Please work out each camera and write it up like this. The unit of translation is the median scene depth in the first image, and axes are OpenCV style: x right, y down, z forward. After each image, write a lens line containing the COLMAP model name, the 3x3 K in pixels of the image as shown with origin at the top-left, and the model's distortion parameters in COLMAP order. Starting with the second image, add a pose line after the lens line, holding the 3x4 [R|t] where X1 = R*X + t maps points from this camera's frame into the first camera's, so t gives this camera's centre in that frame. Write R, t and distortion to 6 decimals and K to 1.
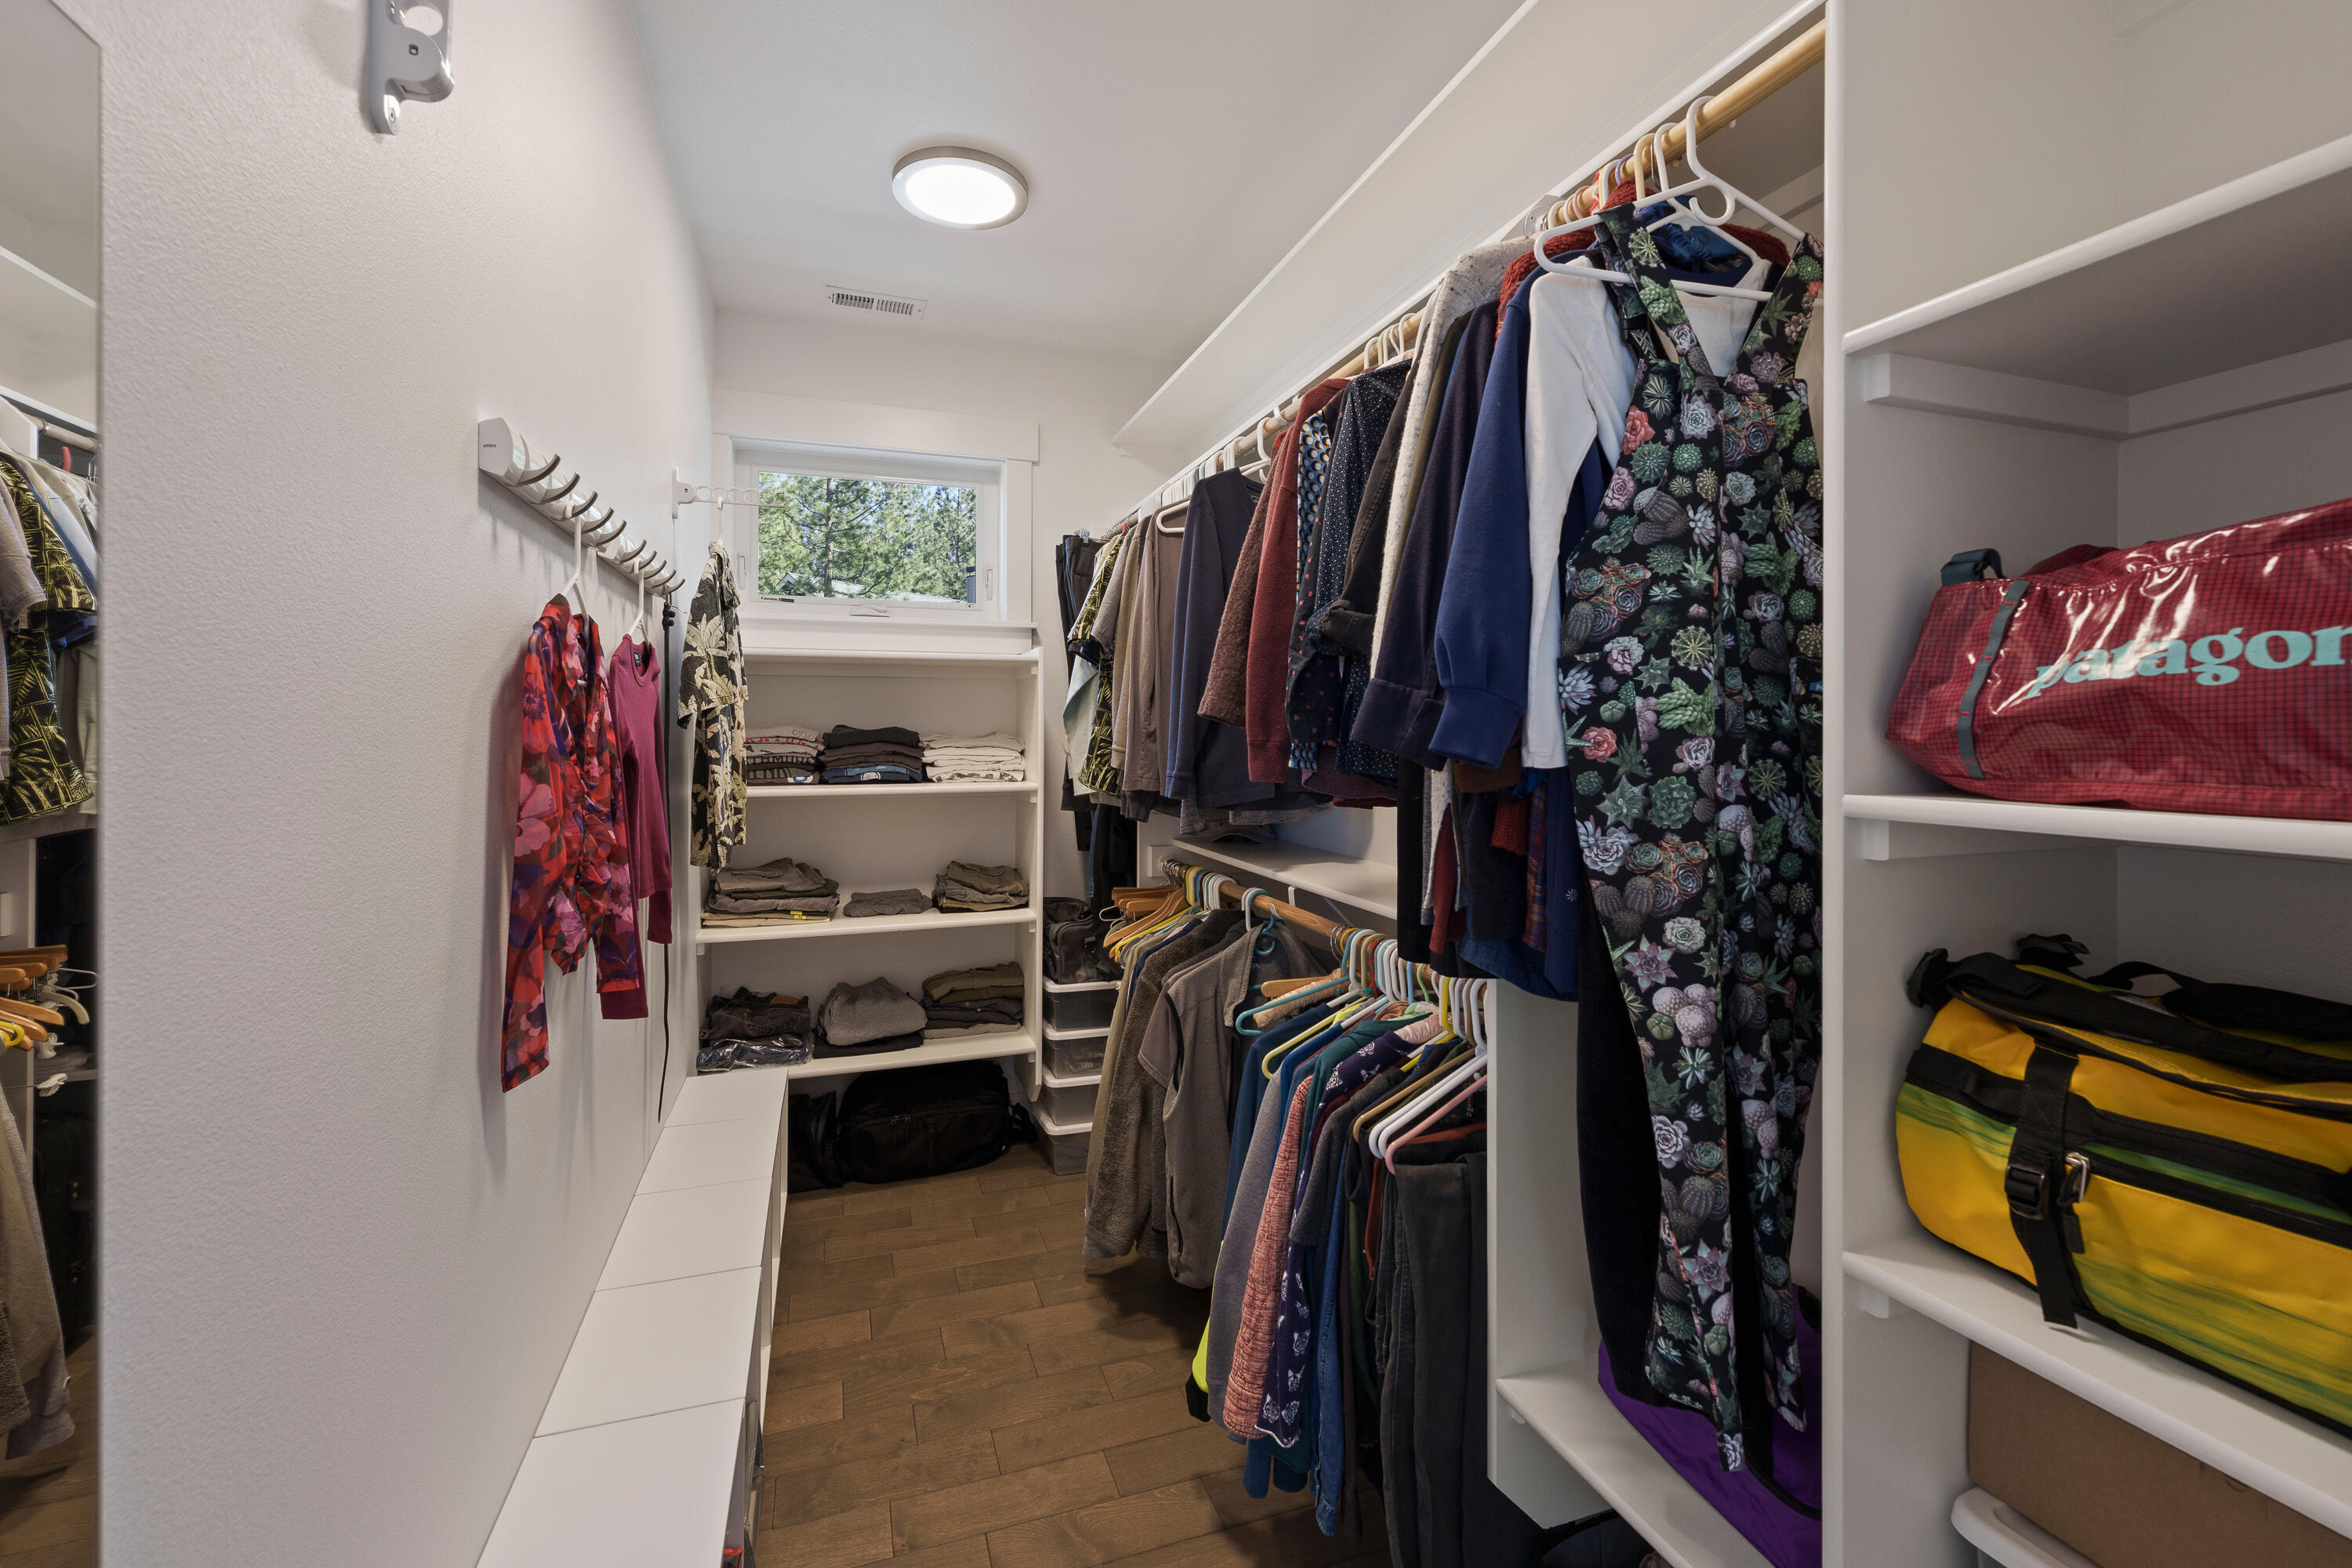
lens RADIAL K [[979.1, 0, 1179.0], [0, 979.1, 722.6], [0, 0, 1]] dist [-0.001812, -0.000115]
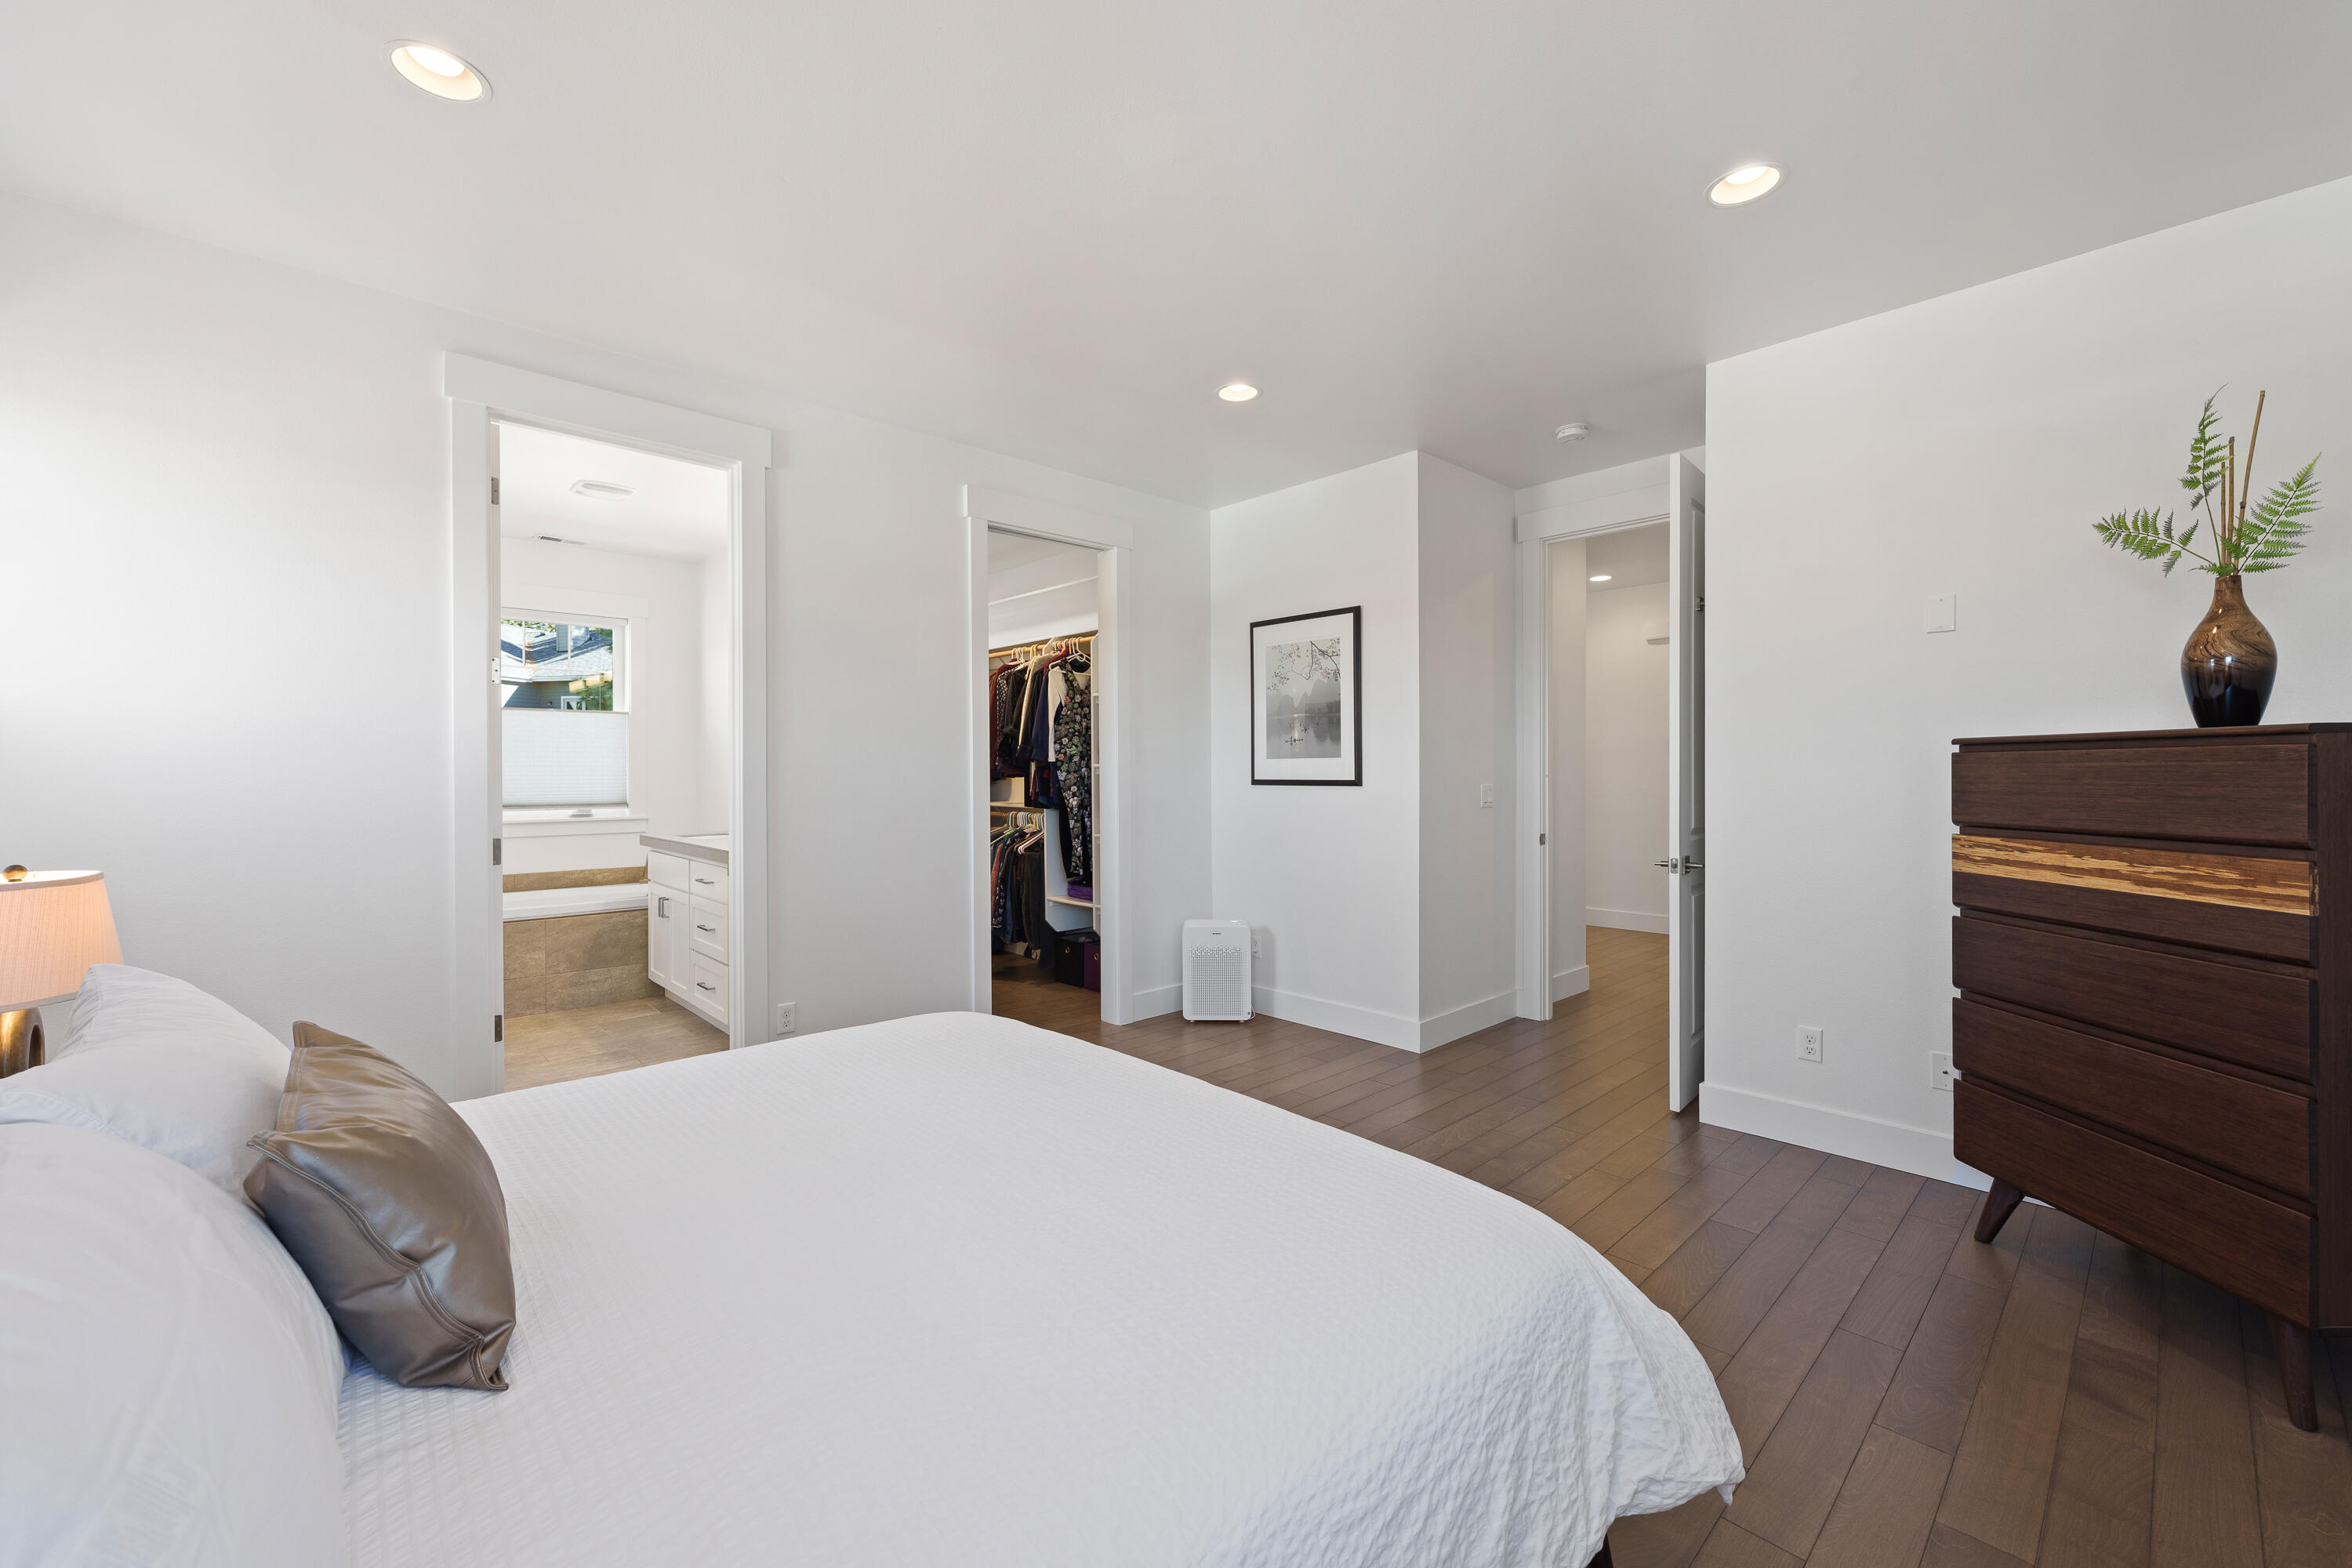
lens RADIAL K [[943.2, 0, 1177.7], [0, 943.2, 763.6], [0, 0, 1]] dist [0.000046, -0.000068]
pose [[0.915403, -0.010820, 0.402393, -1.087975], [0.009476, 0.999941, 0.005329, 0.035695], [-0.402427, -0.001065, 0.915452, -4.049549]]
